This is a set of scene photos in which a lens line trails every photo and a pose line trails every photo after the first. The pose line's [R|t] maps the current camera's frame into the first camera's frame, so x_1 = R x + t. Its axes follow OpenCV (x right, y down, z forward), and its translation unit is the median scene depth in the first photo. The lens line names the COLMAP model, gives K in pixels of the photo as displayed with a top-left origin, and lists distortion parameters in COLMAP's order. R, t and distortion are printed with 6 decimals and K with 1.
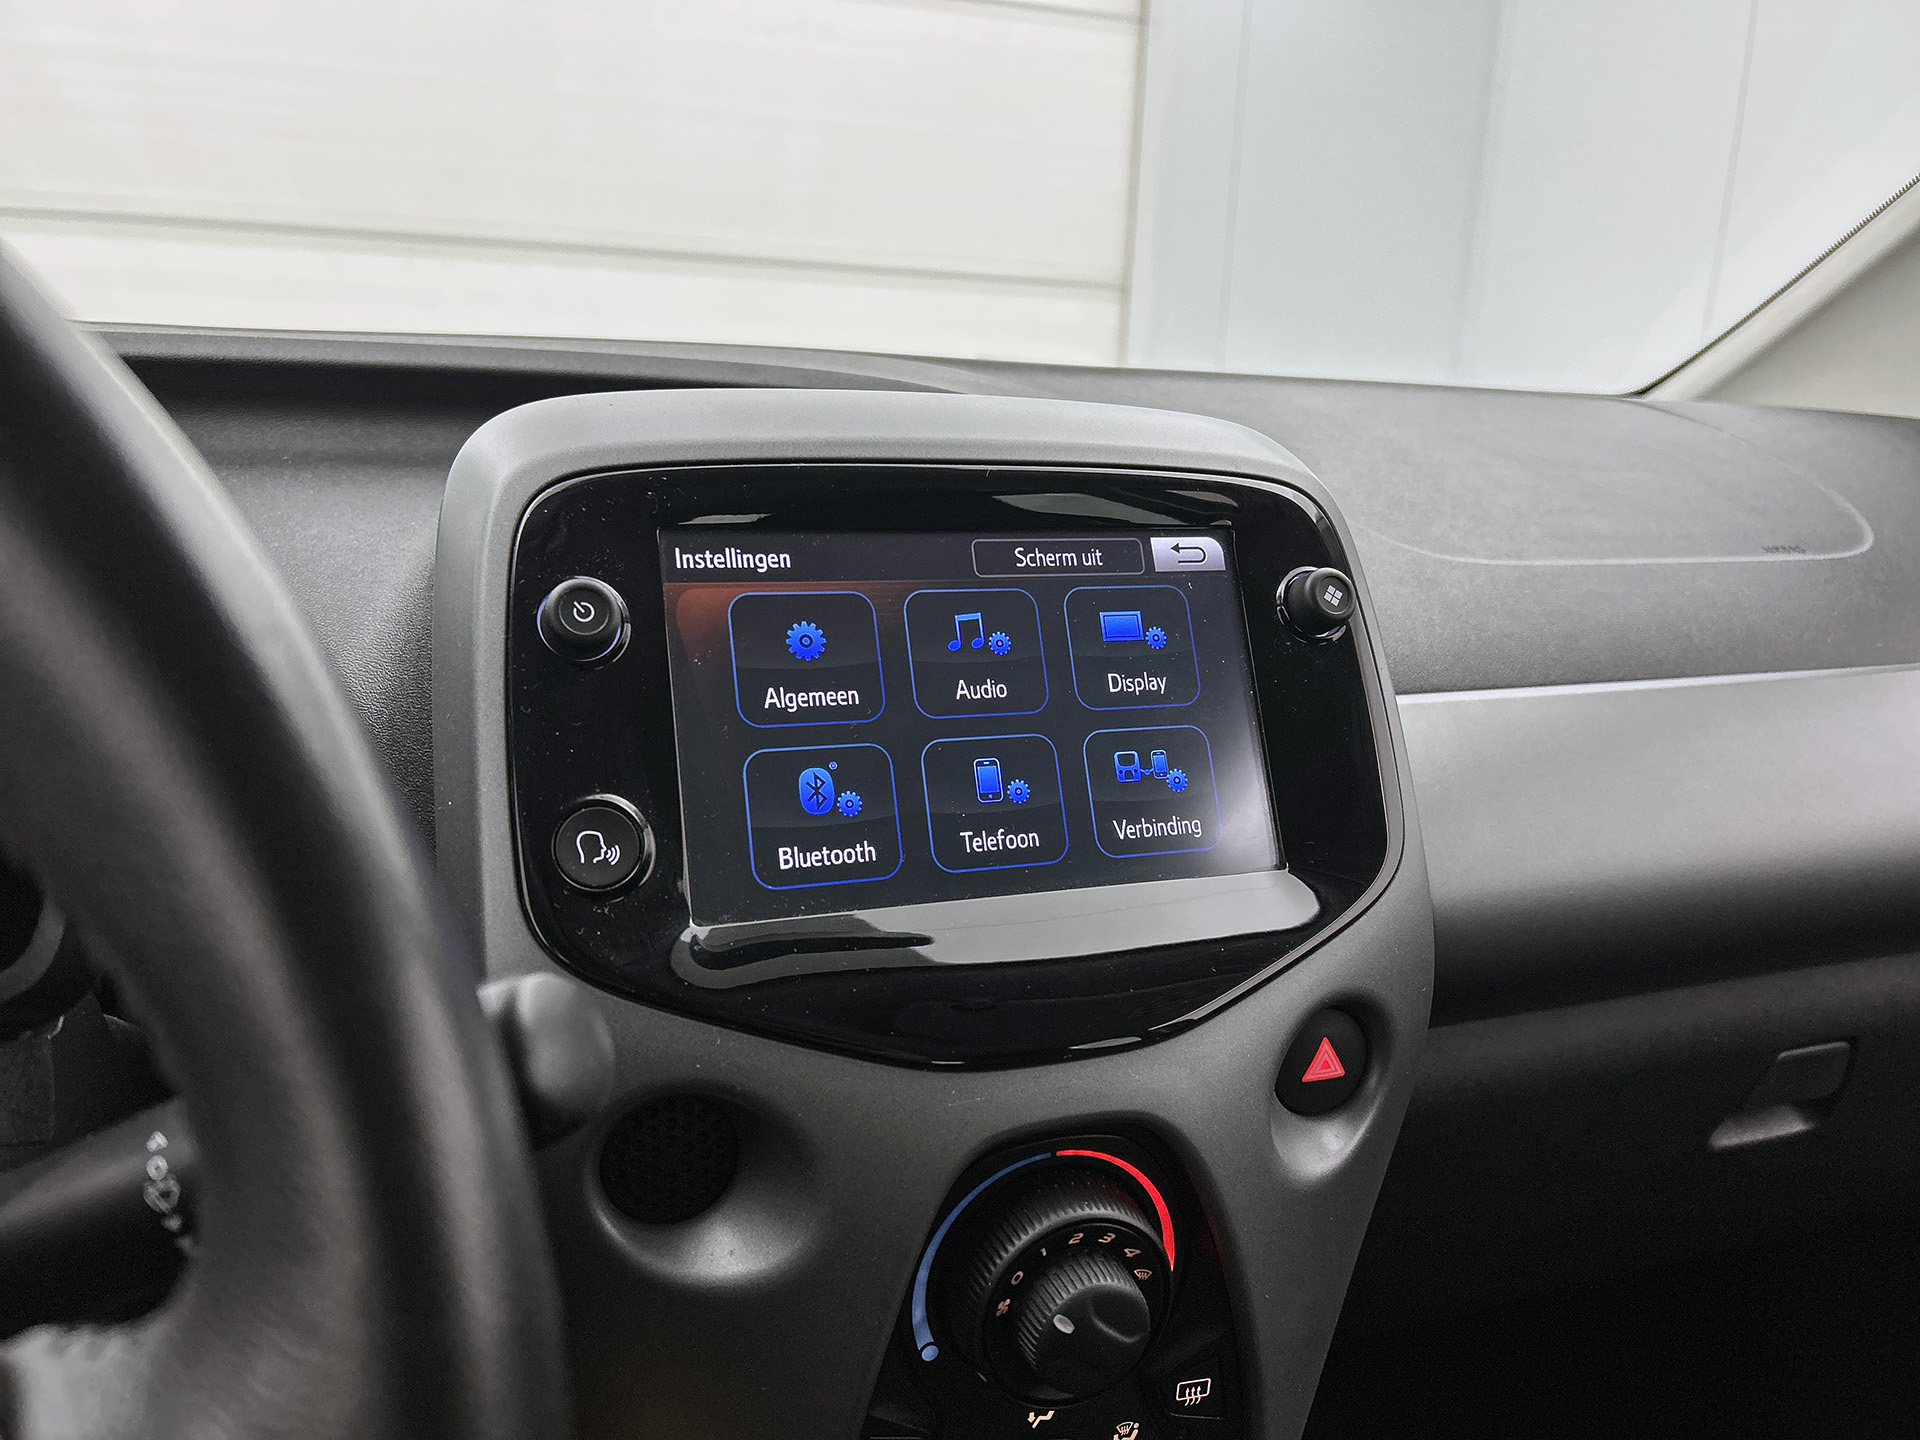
lens RADIAL K [[1461.1, 0, 952.5], [0, 1461.1, 726.3], [0, 0, 1]] dist [0.033332, -0.042940]
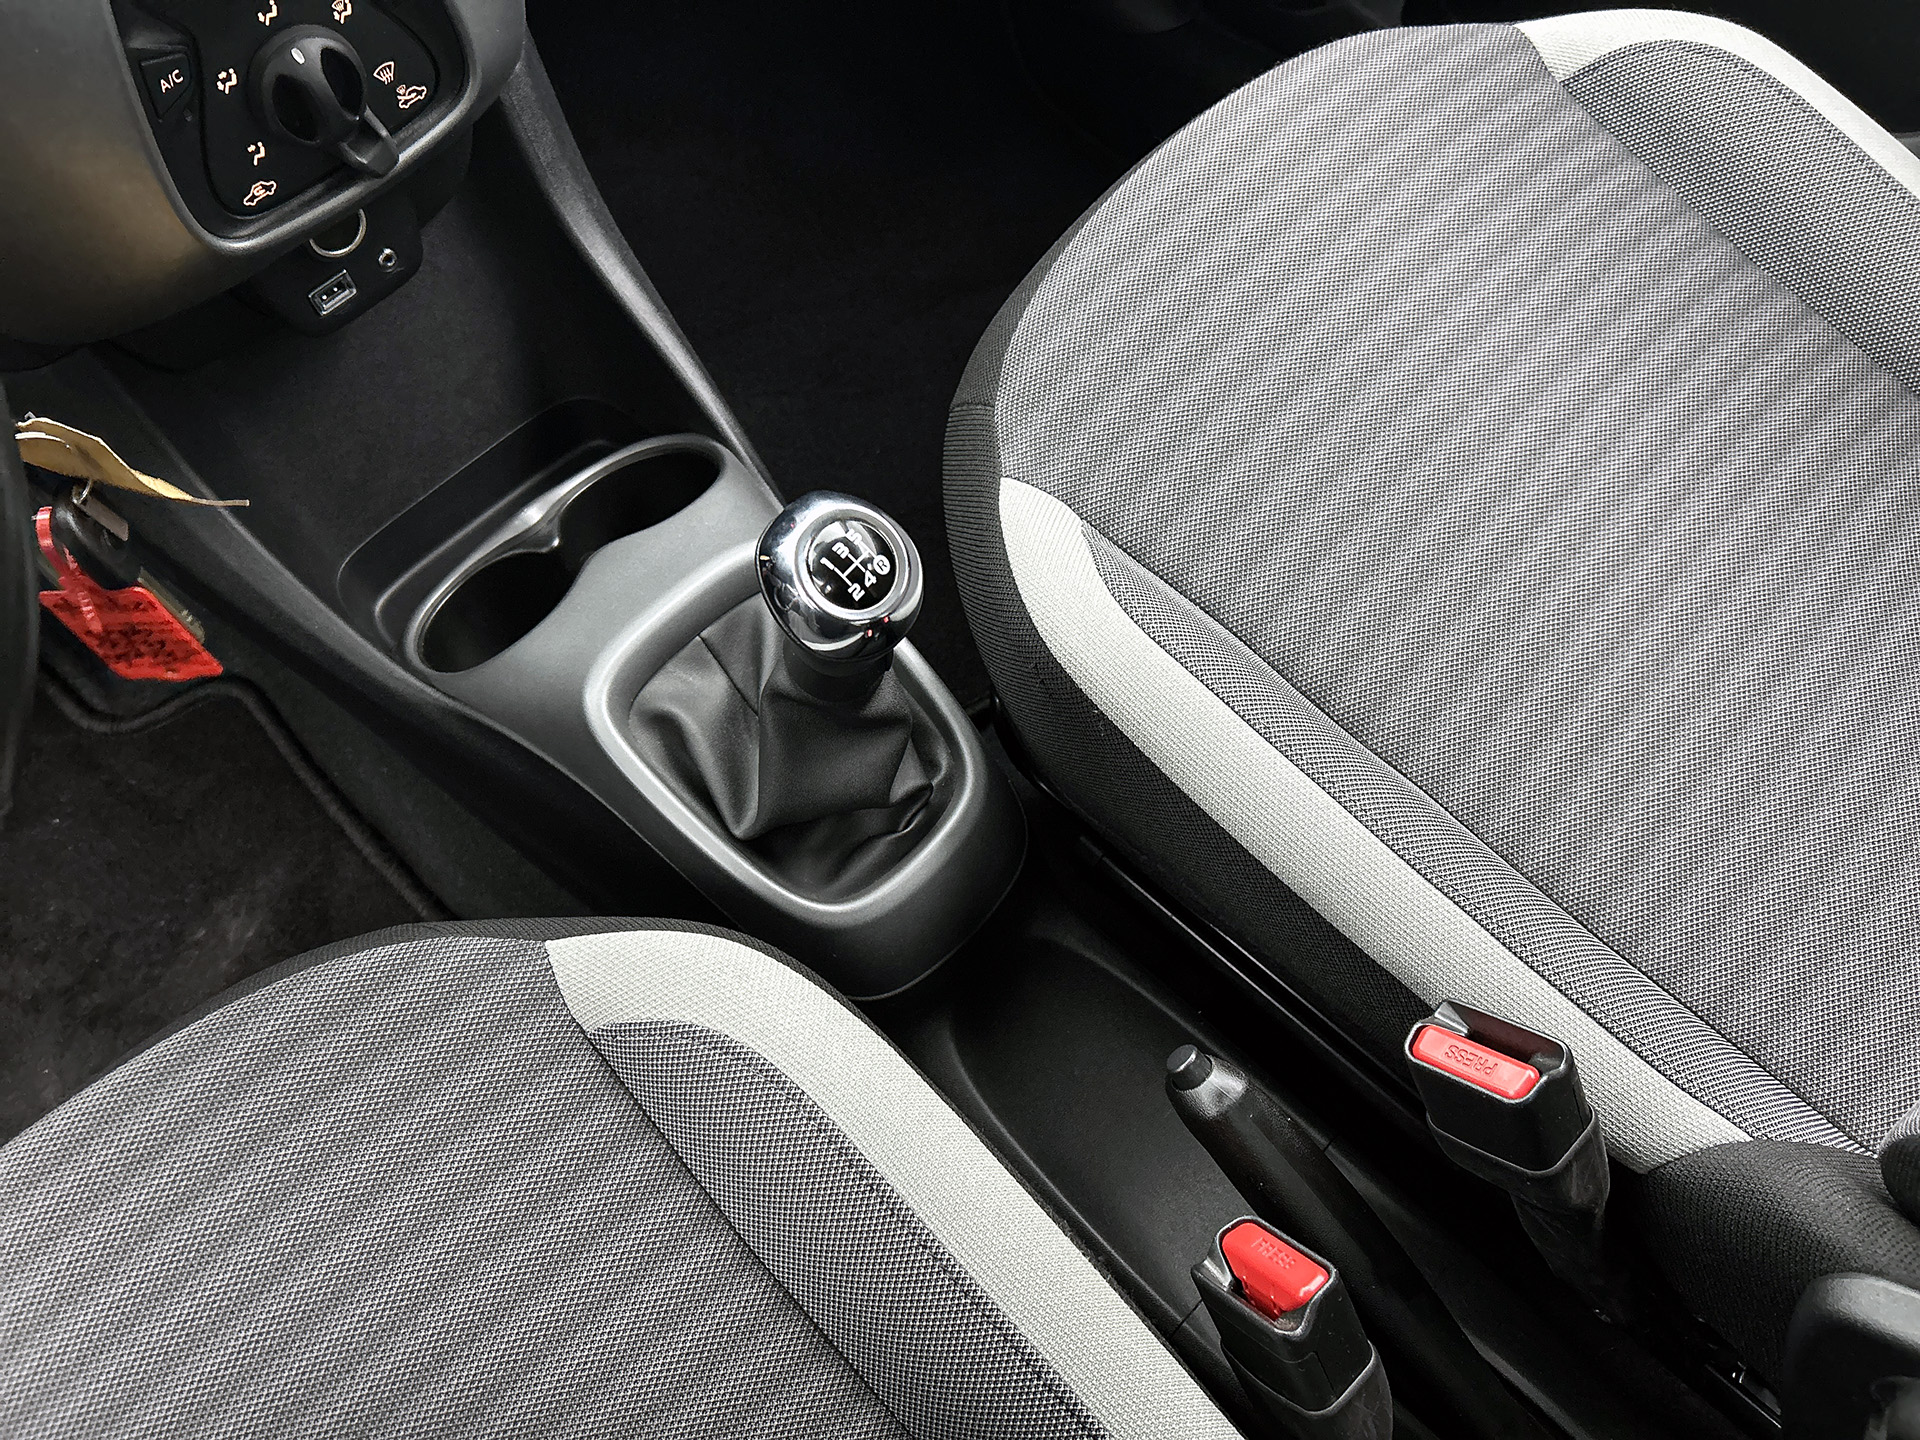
lens RADIAL K [[1461.1, 0, 944.5], [0, 1461.1, 706.9], [0, 0, 1]] dist [0.033332, -0.042940]
pose [[0.899016, -0.422958, 0.113478, 0.194516], [0.221699, 0.663058, 0.714985, 0.054566], [-0.377651, -0.617624, 0.689869, -0.574198]]
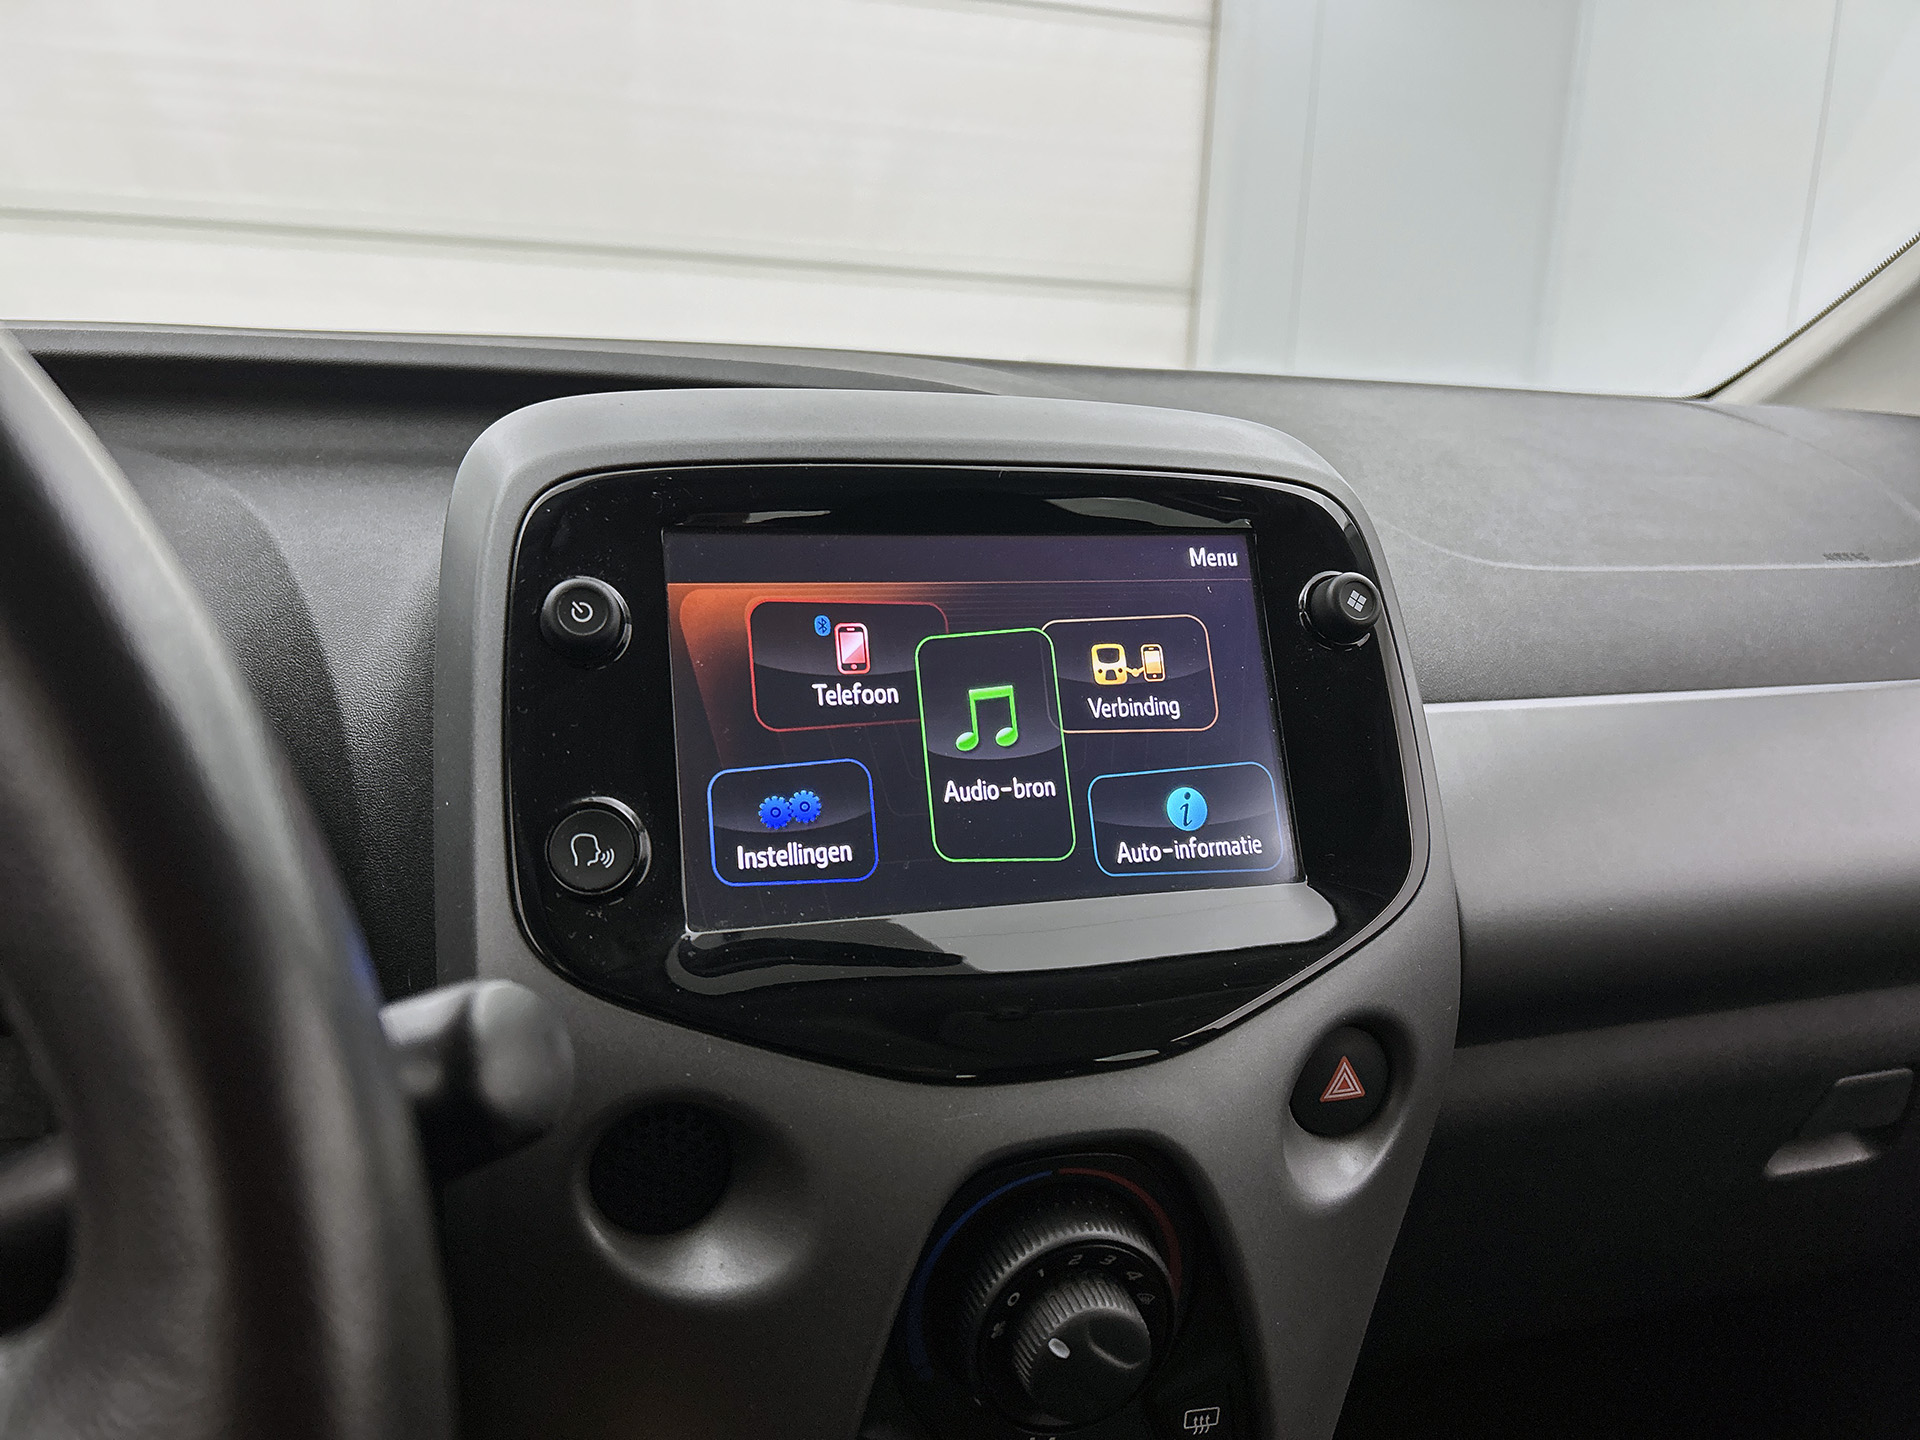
lens RADIAL K [[1461.1, 0, 964.2], [0, 1461.1, 707.6], [0, 0, 1]] dist [0.033332, -0.042940]
pose [[0.999175, 0.010136, -0.039318, 0.040947], [-0.010692, 0.999845, -0.013957, -0.002165], [0.039170, 0.014366, 0.999129, 0.018438]]
